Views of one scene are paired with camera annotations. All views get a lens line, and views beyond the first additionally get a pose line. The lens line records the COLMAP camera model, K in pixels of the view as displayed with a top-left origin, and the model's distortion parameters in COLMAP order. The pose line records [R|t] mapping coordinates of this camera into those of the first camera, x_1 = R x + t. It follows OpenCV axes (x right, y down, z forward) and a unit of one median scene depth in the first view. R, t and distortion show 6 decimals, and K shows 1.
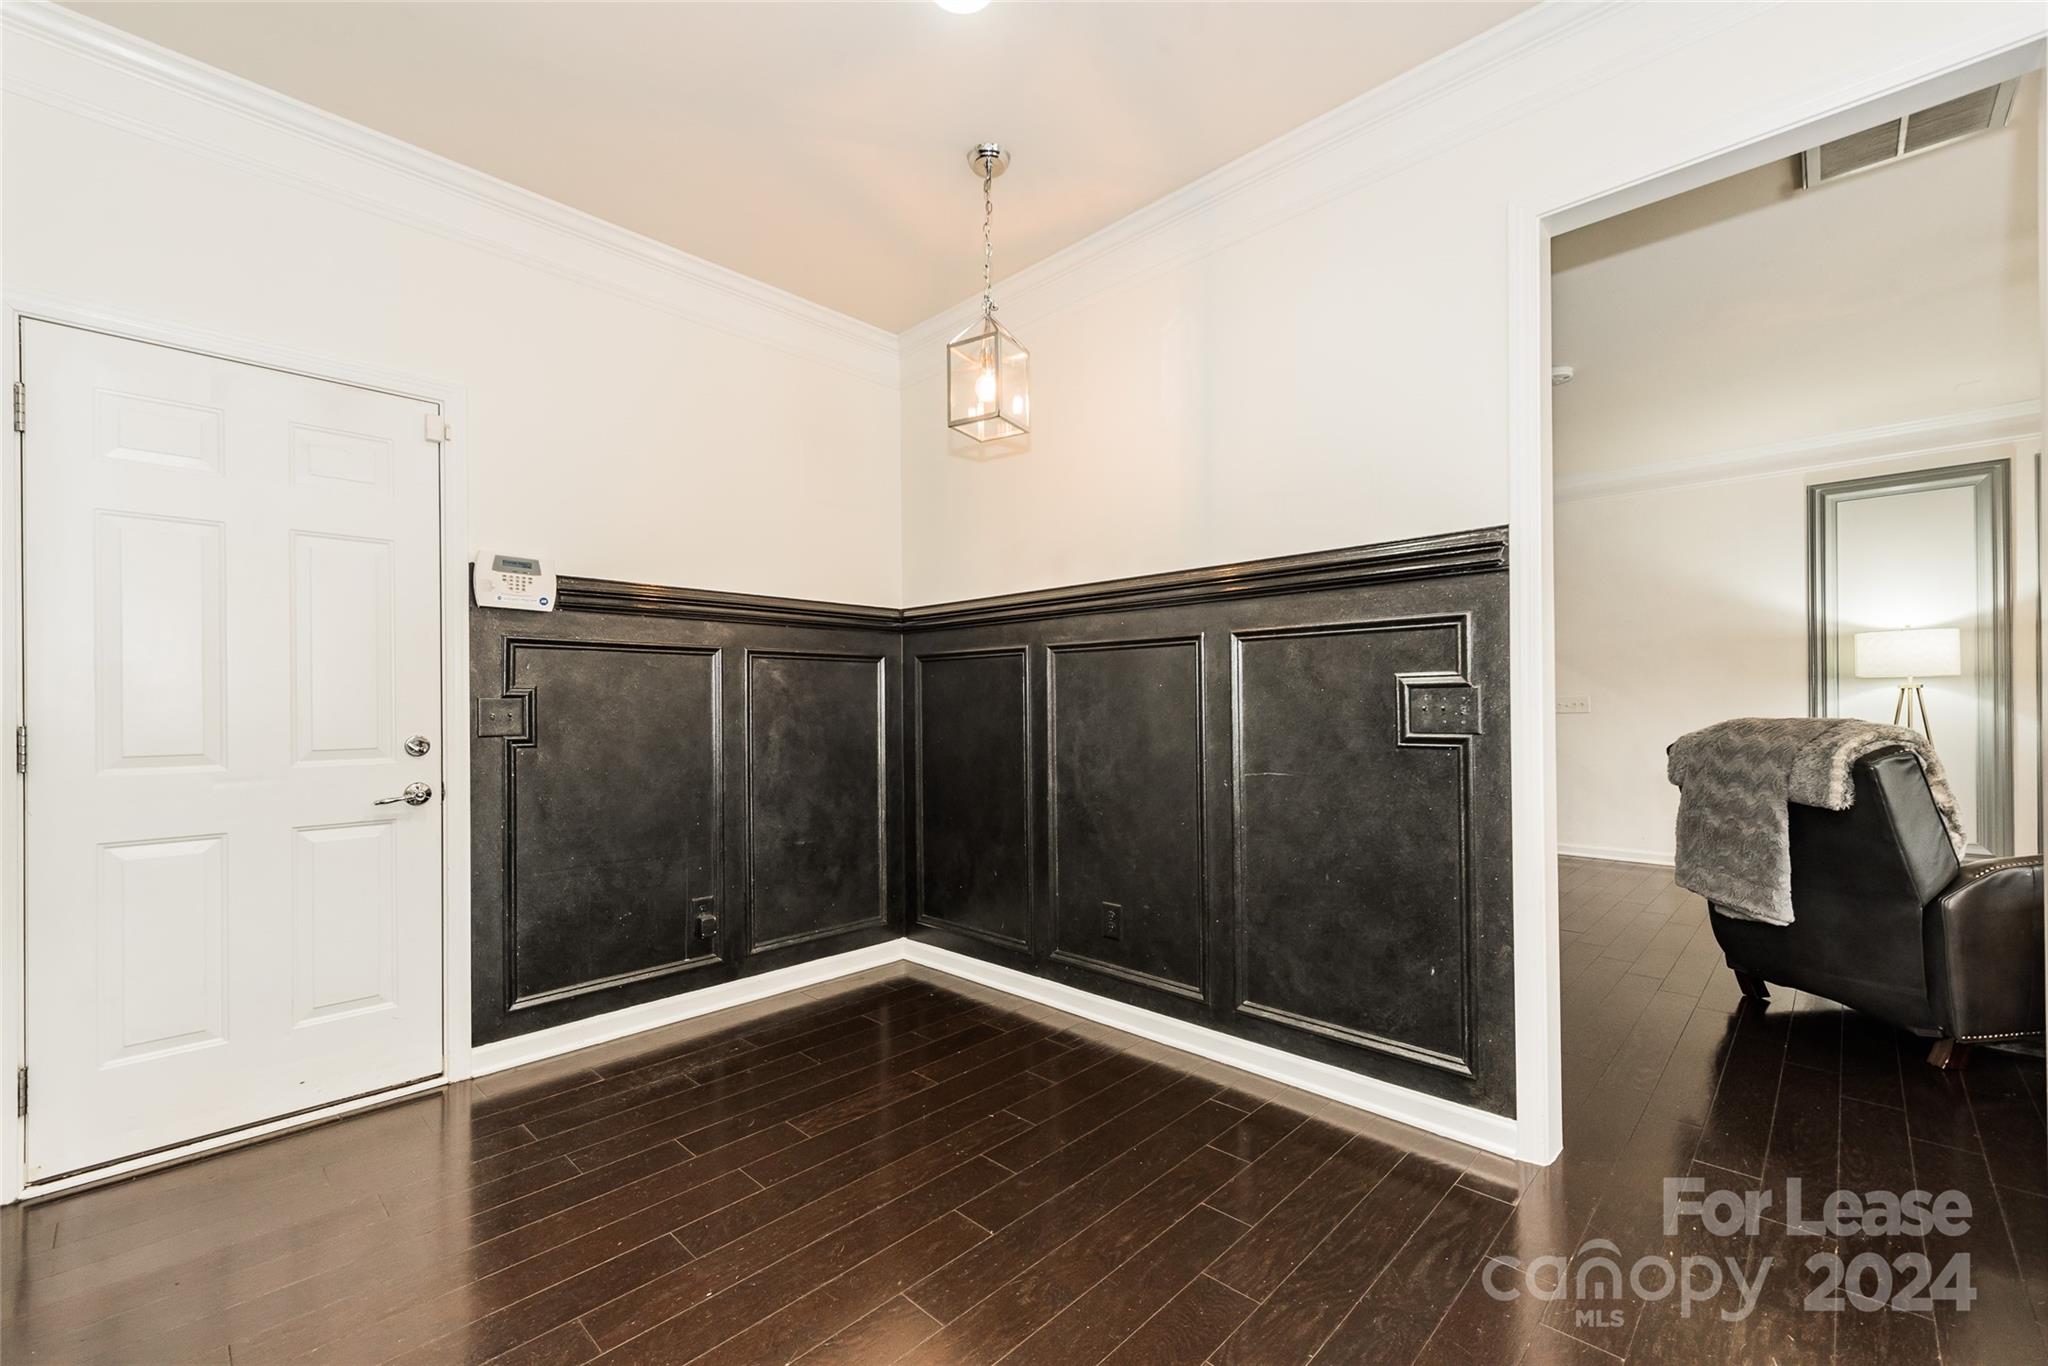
lens RADIAL K [[829.6, 0, 1011.2], [0, 829.6, 688.9], [0, 0, 1]] dist [0.004008, 0.000382]
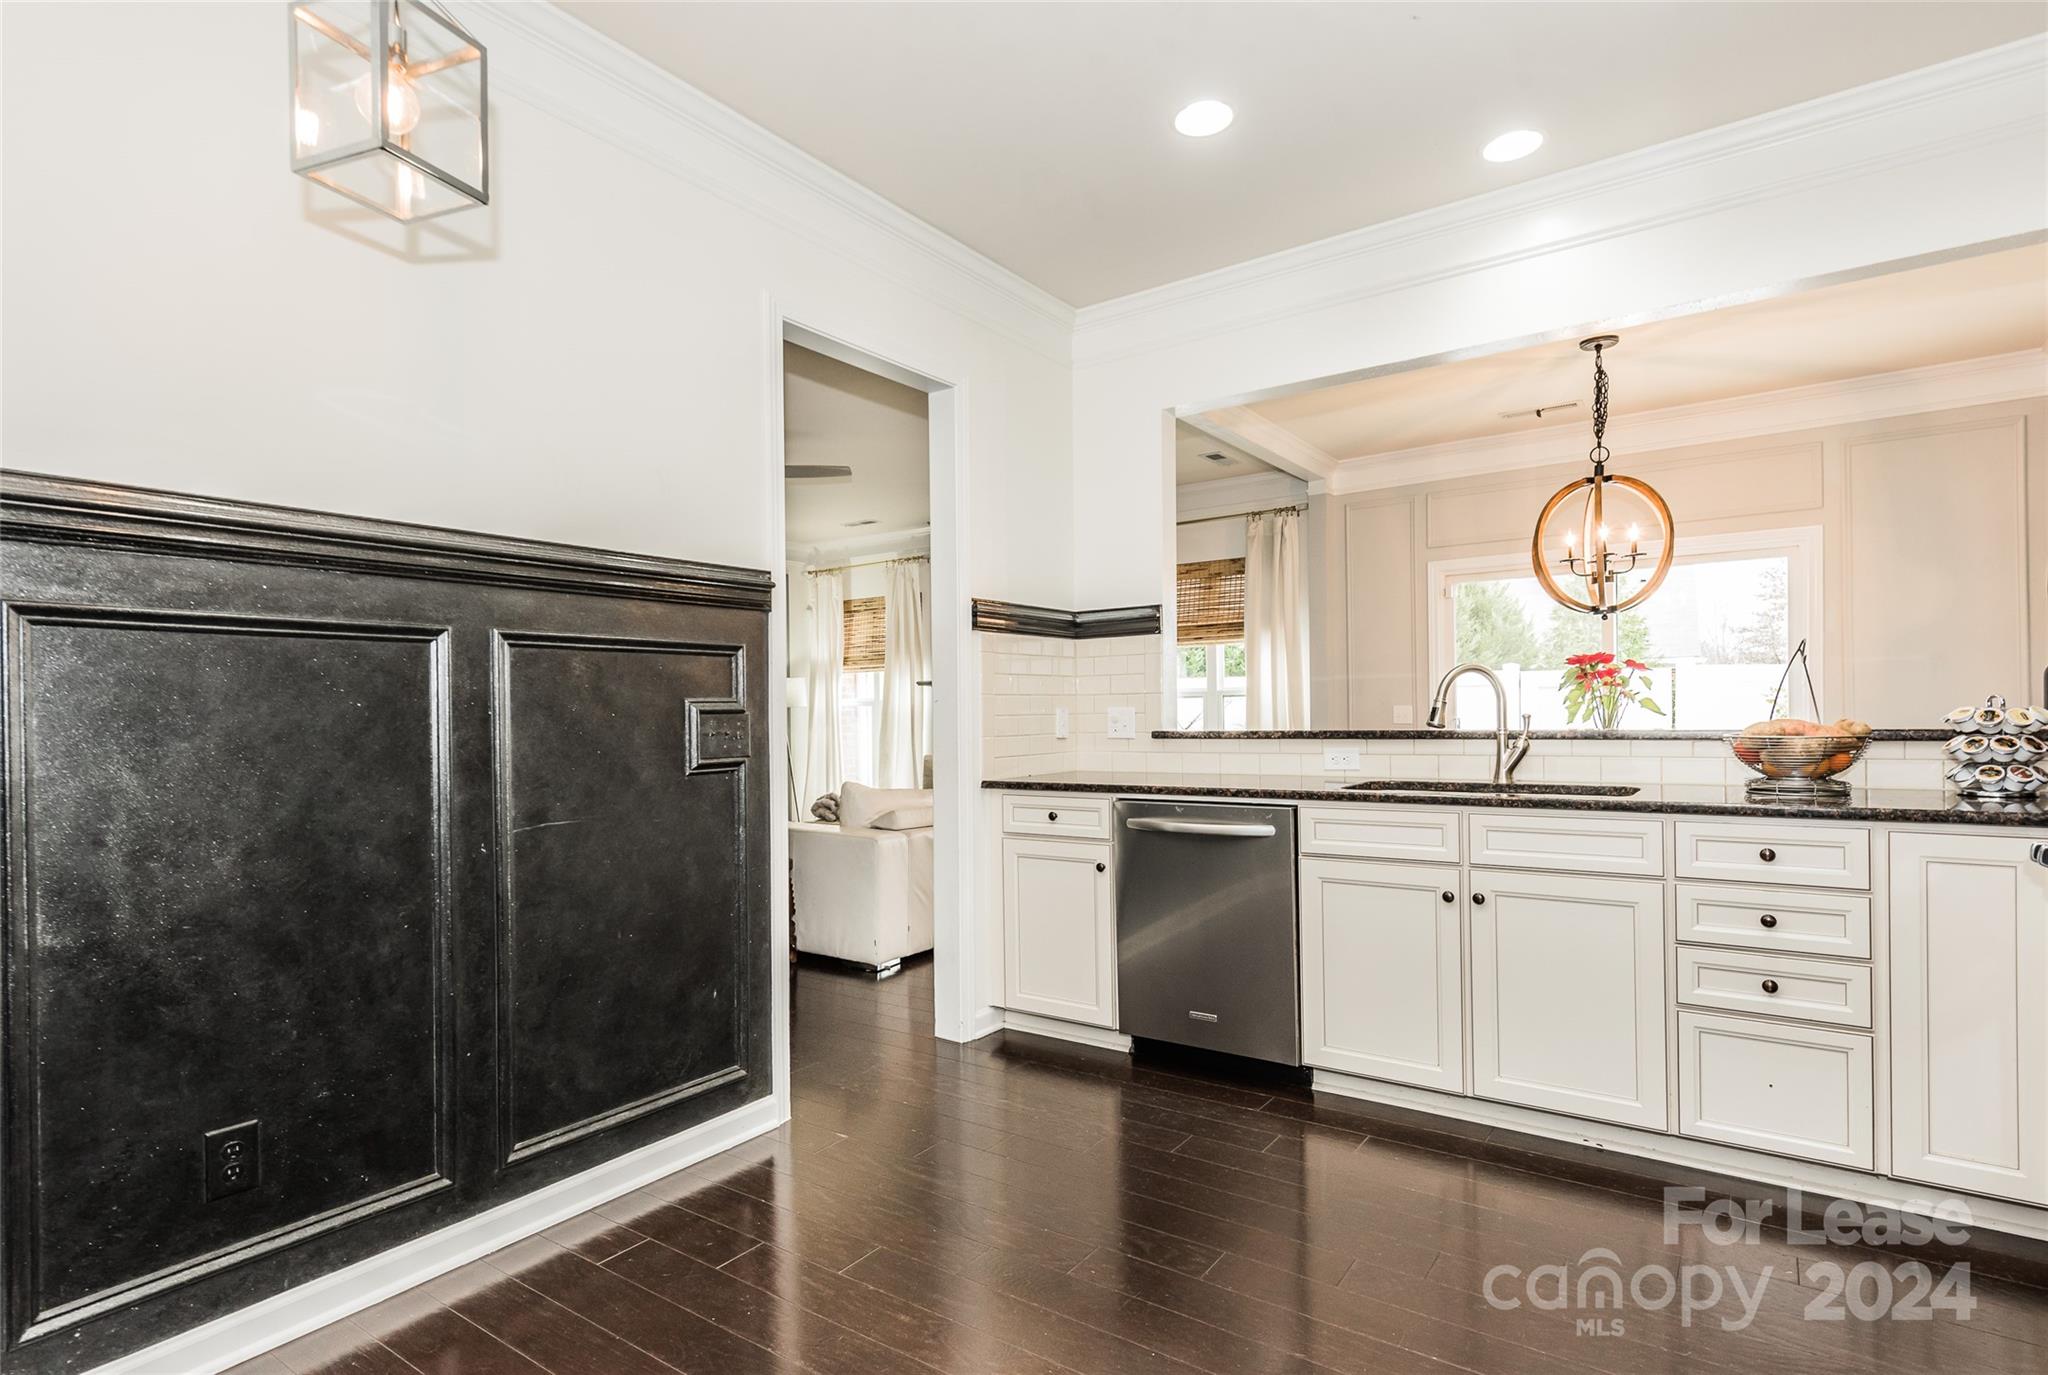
lens RADIAL K [[1036.7, 0, 1031.2], [0, 1036.7, 705.0], [0, 0, 1]] dist [0.013698, 0.000604]
pose [[-0.161112, 0.021688, 0.986698, -0.725837], [0.001963, 0.999764, -0.021655, 0.014862], [-0.986934, -0.001552, -0.161116, 0.739530]]
